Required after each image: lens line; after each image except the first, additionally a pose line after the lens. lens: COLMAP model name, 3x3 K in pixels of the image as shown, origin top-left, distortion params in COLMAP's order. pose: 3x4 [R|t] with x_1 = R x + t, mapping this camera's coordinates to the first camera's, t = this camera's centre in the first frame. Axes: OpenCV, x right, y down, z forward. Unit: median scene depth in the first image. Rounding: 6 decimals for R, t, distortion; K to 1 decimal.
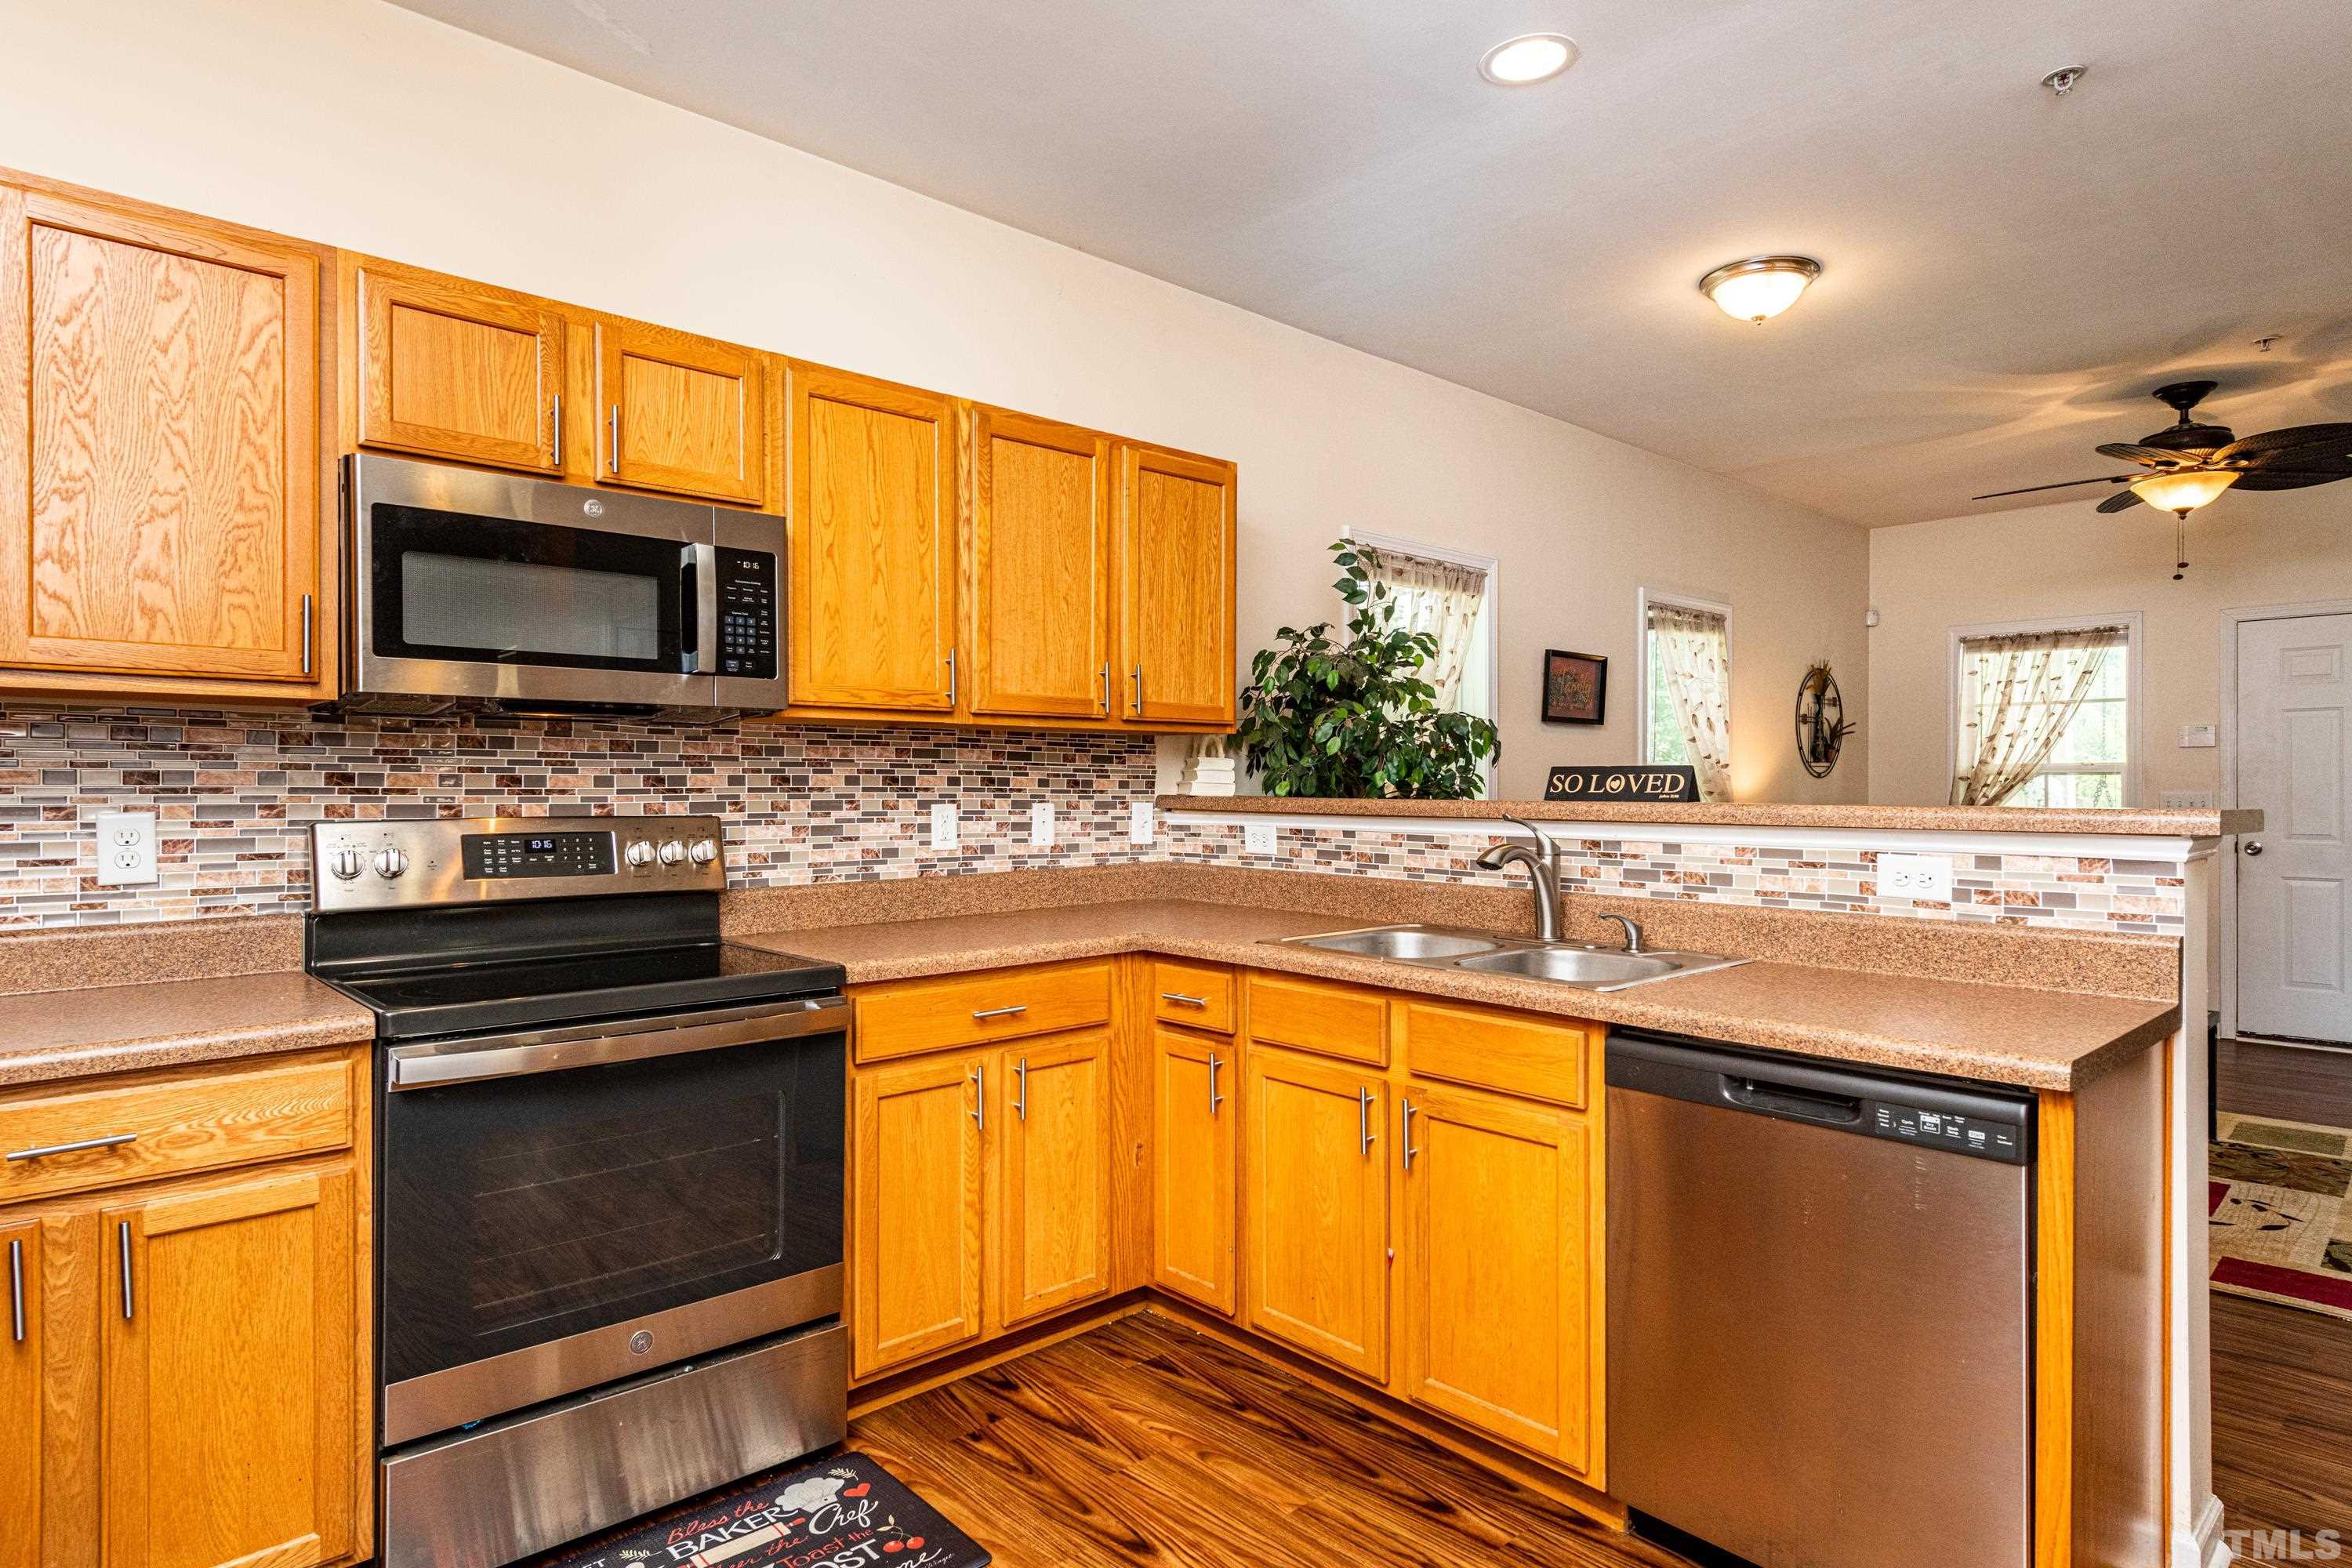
lens RADIAL K [[1277.6, 0, 1181.5], [0, 1277.6, 794.2], [0, 0, 1]] dist [0.013157, -0.002589]
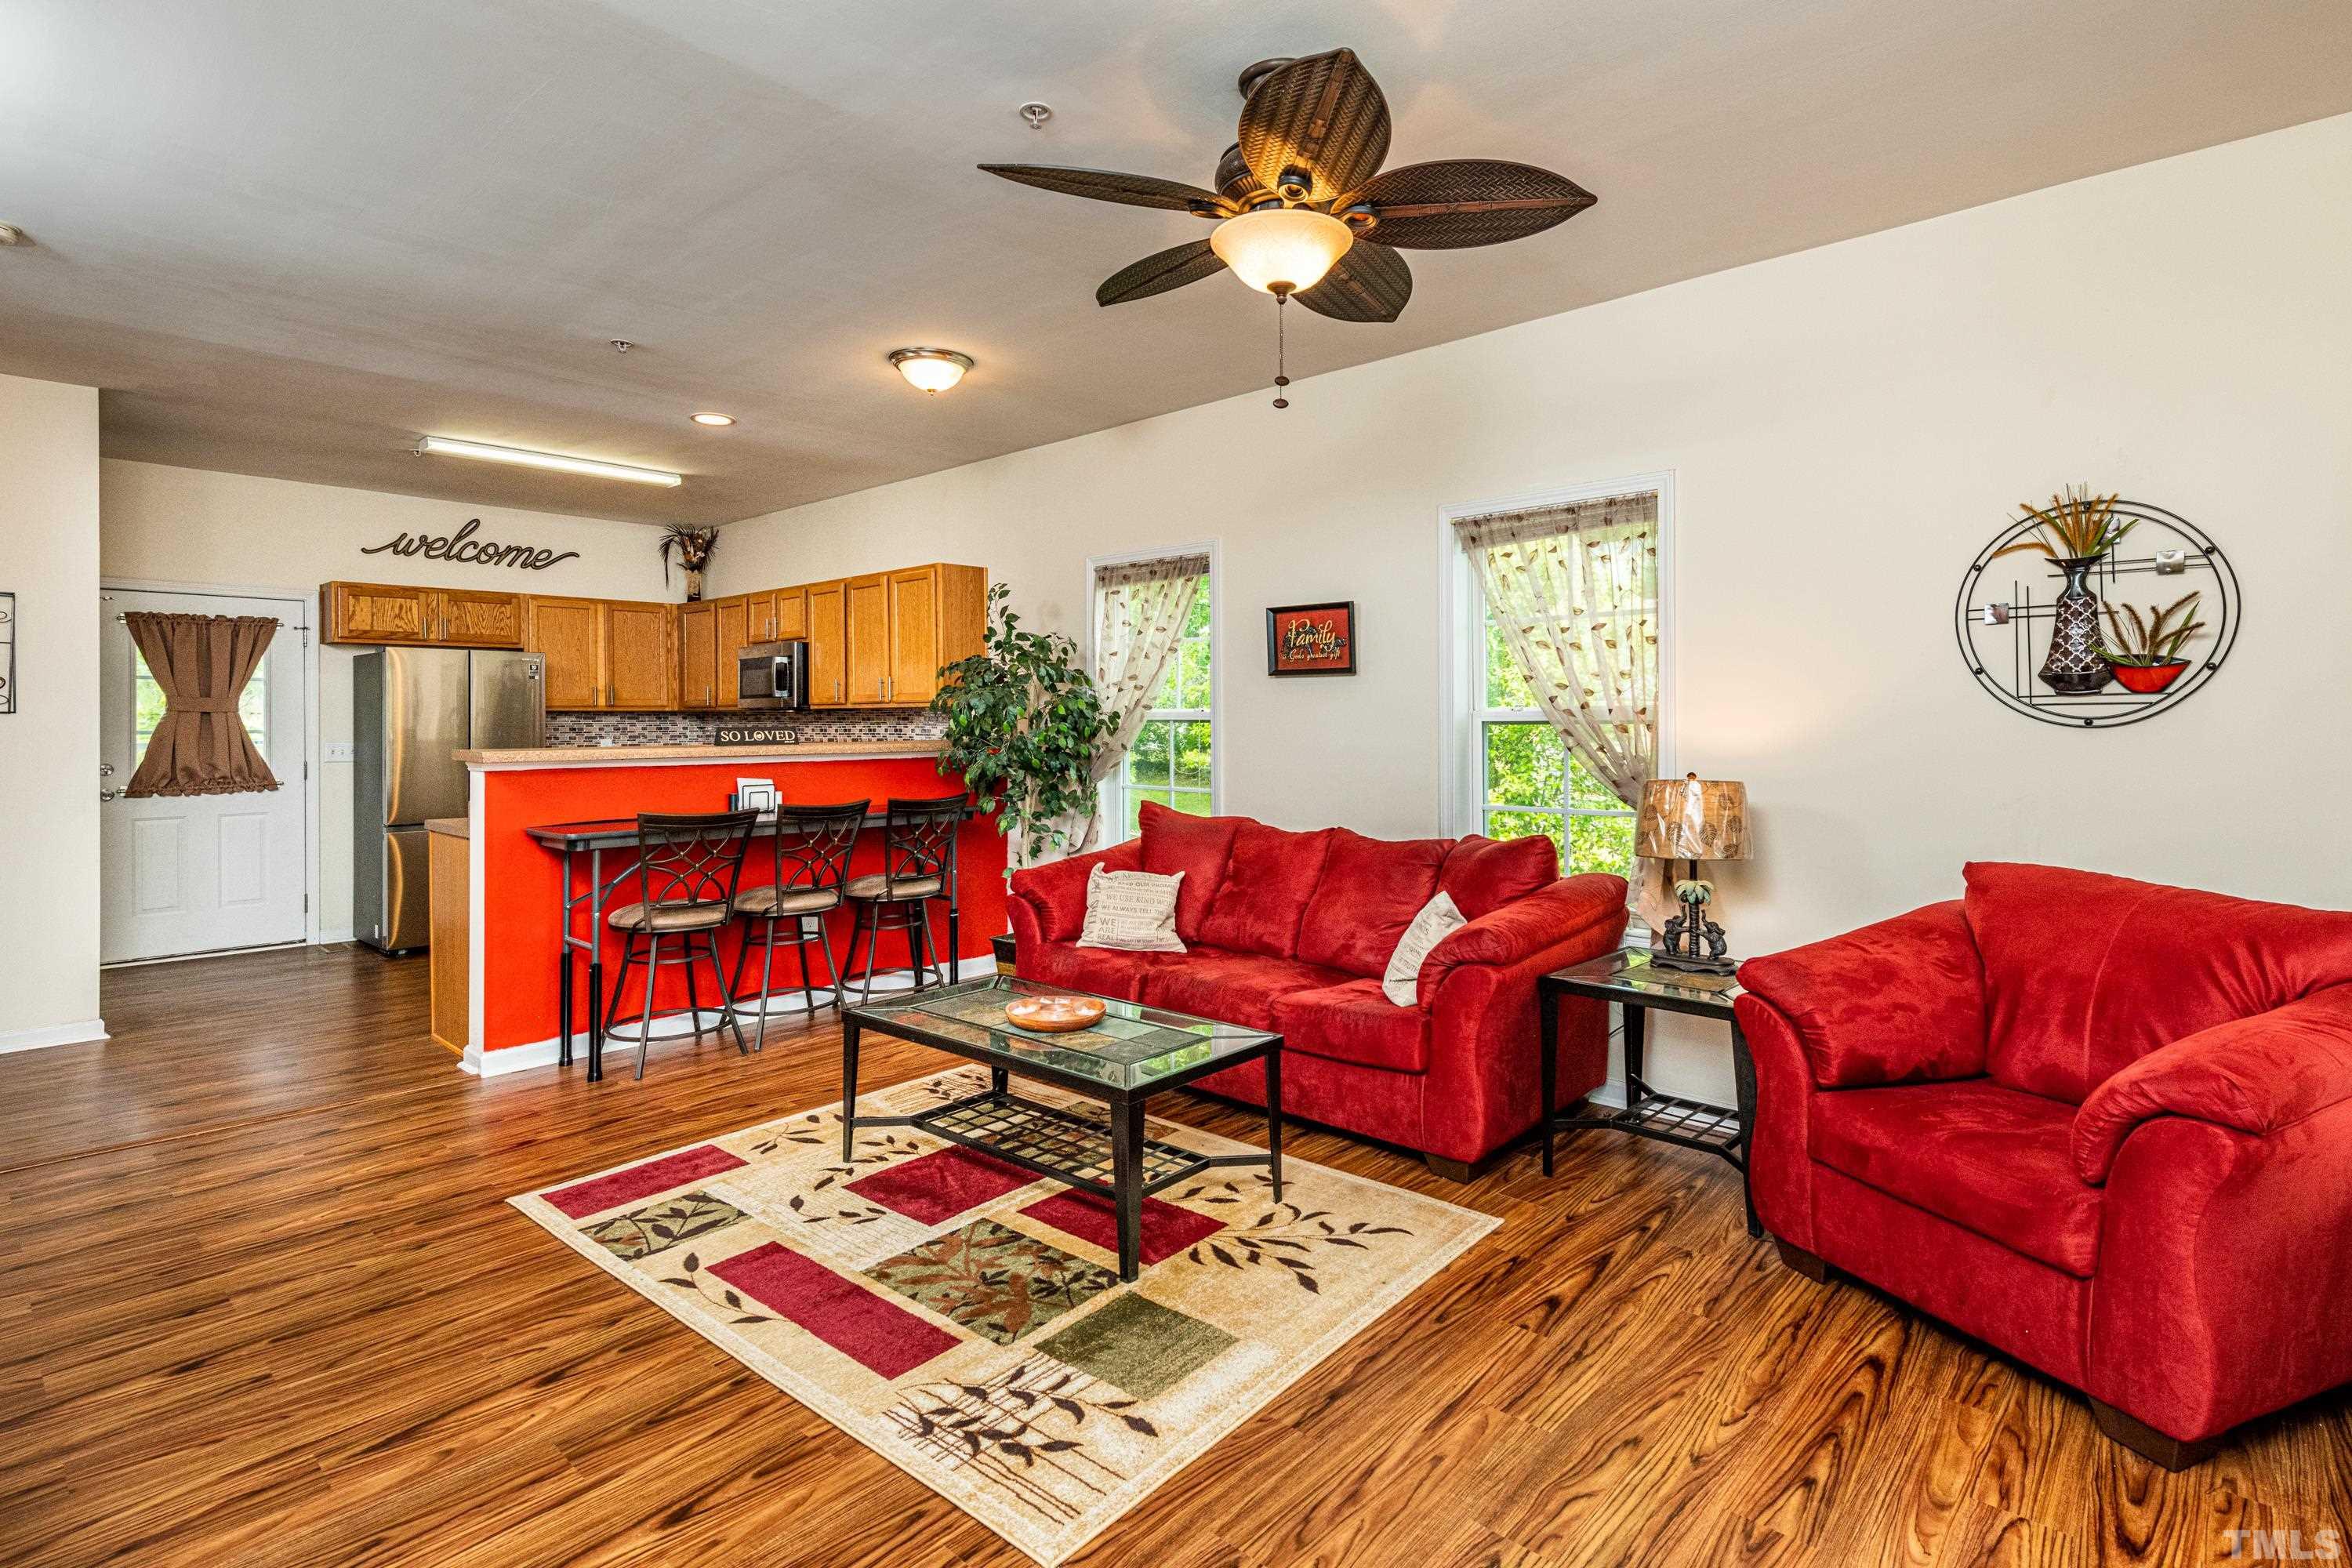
lens RADIAL K [[1135.3, 0, 1239.5], [0, 1135.3, 724.4], [0, 0, 1]] dist [0.004120, -0.000639]
pose [[0.115240, 0.003848, -0.993330, 2.084348], [-0.003463, 0.999988, 0.003472, -0.033890], [0.993332, 0.003040, 0.115252, 1.480862]]
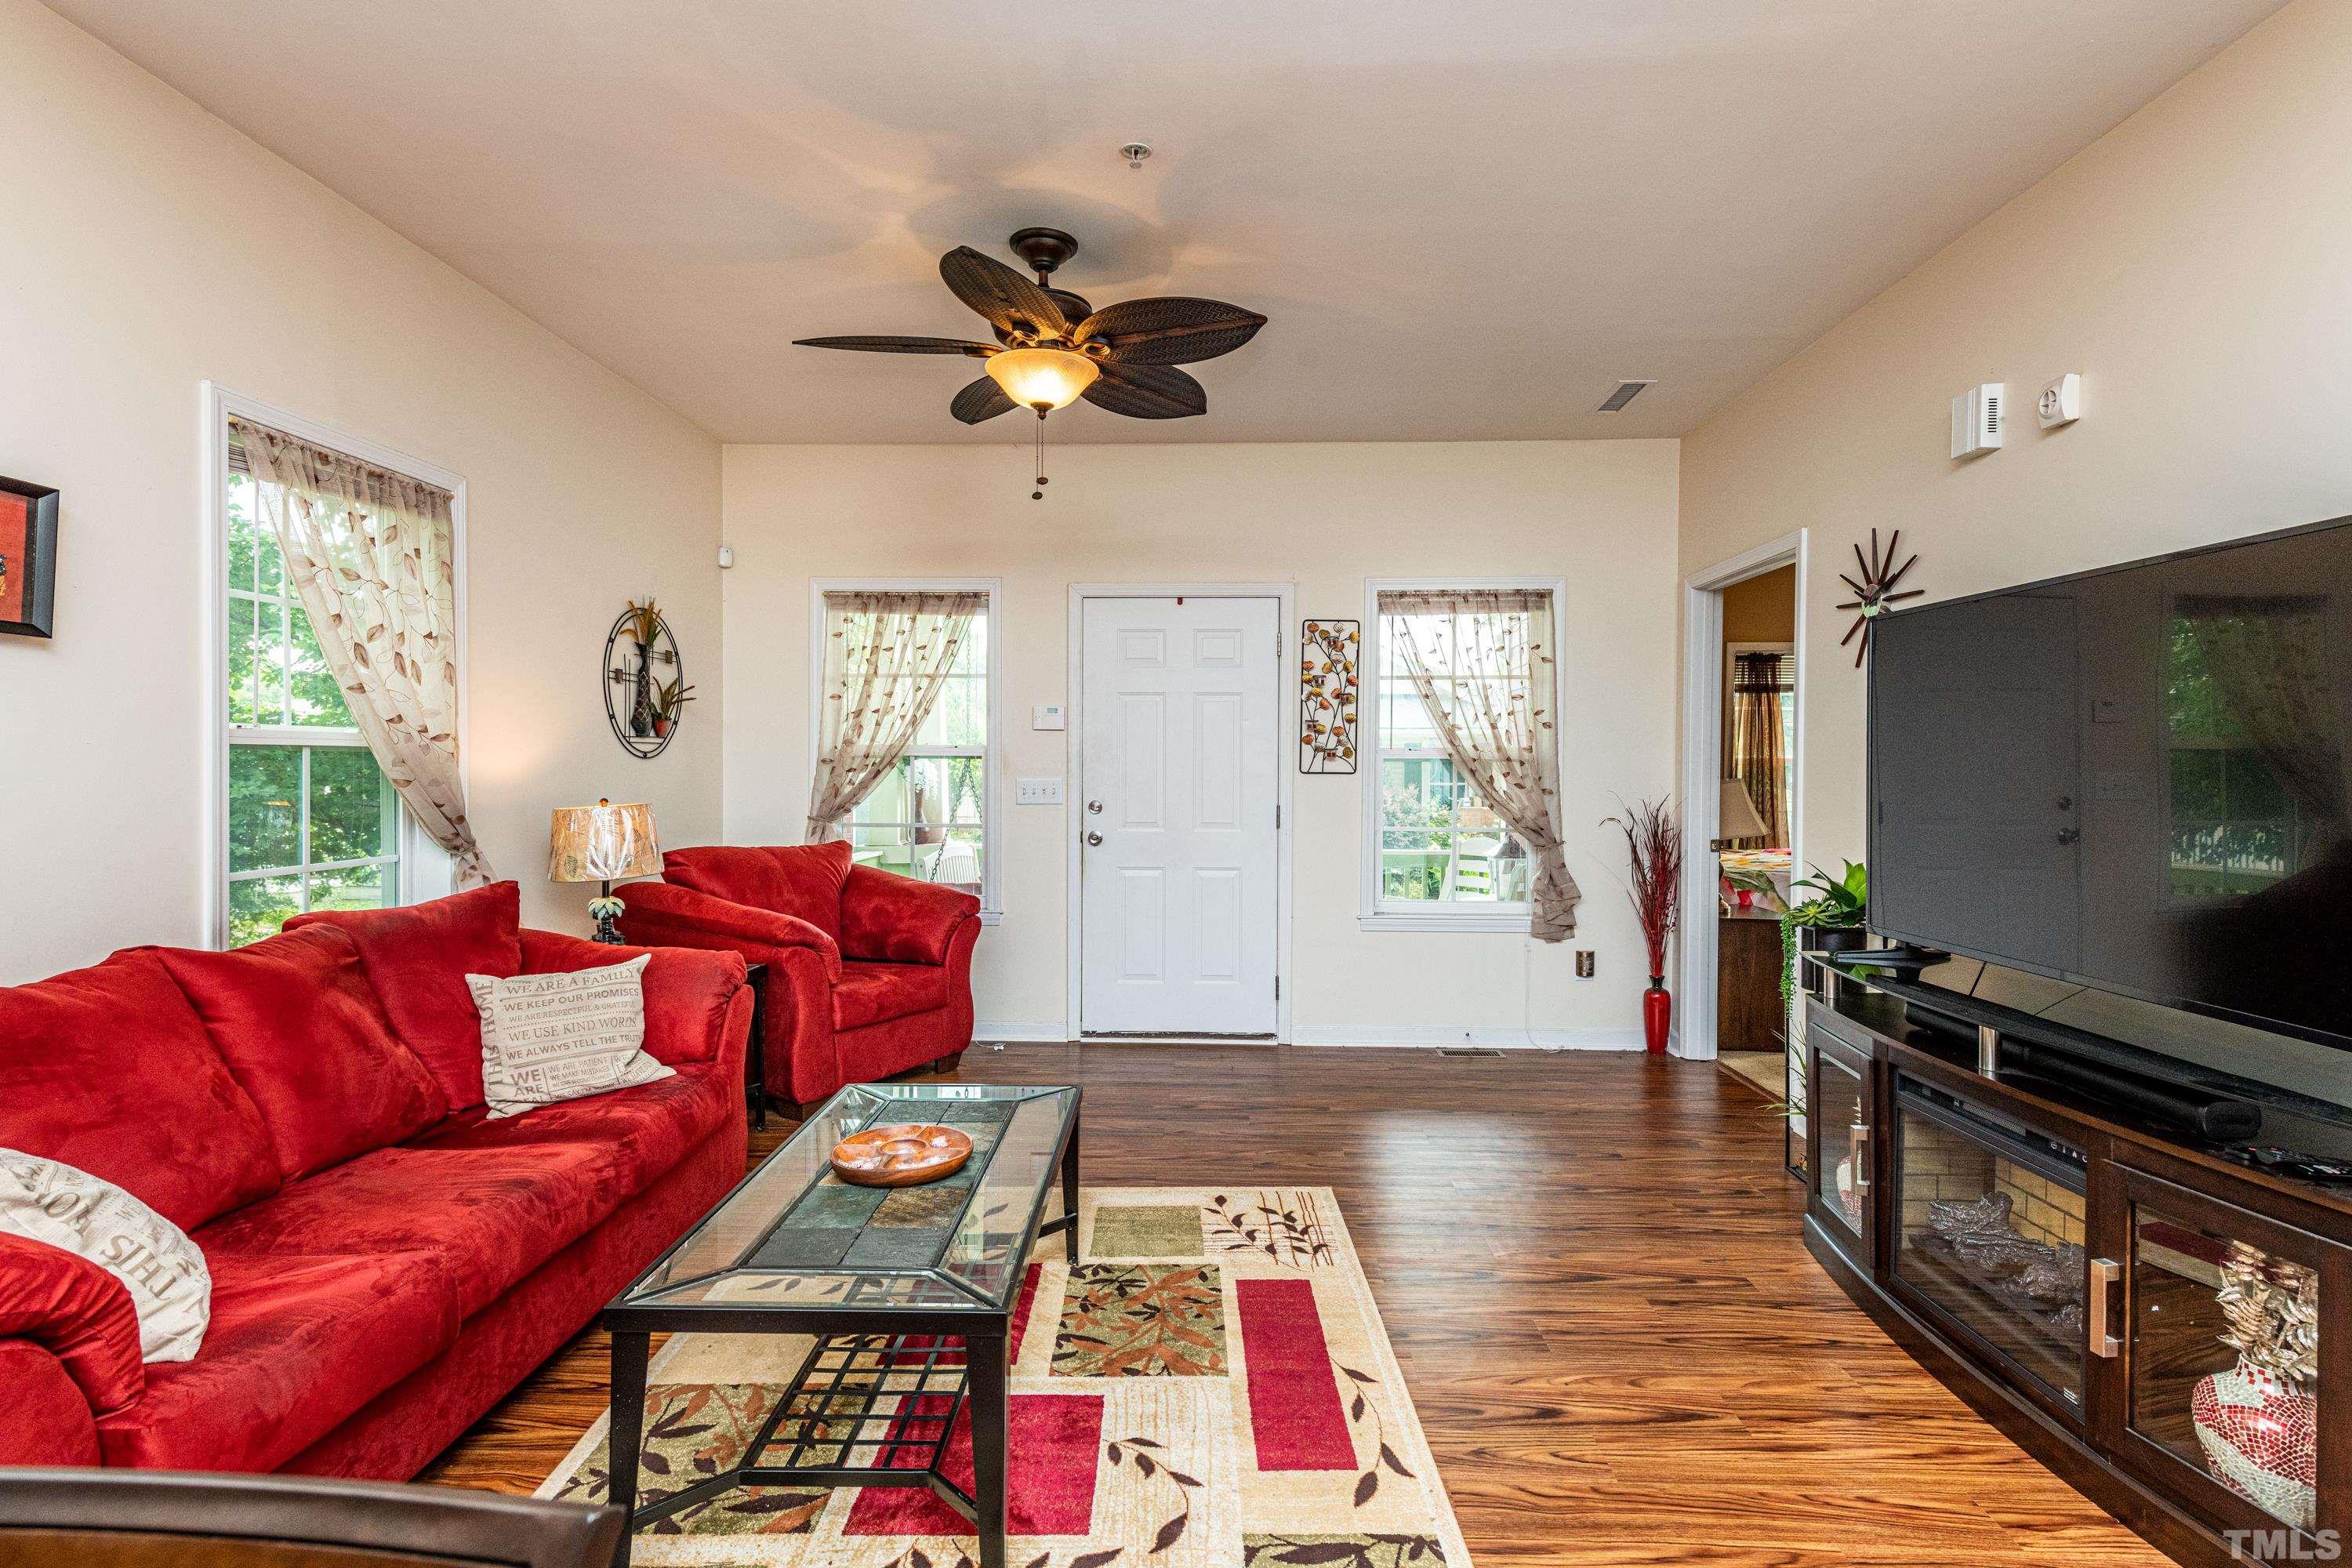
lens RADIAL K [[1142.5, 0, 1176.0], [0, 1142.5, 784.0], [0, 0, 1]] dist [0.016940, -0.001385]
pose [[0.703681, -0.004727, 0.710501, 0.575269], [-0.001940, 0.999961, 0.008574, -0.010855], [-0.710514, -0.007412, 0.703644, 0.760894]]
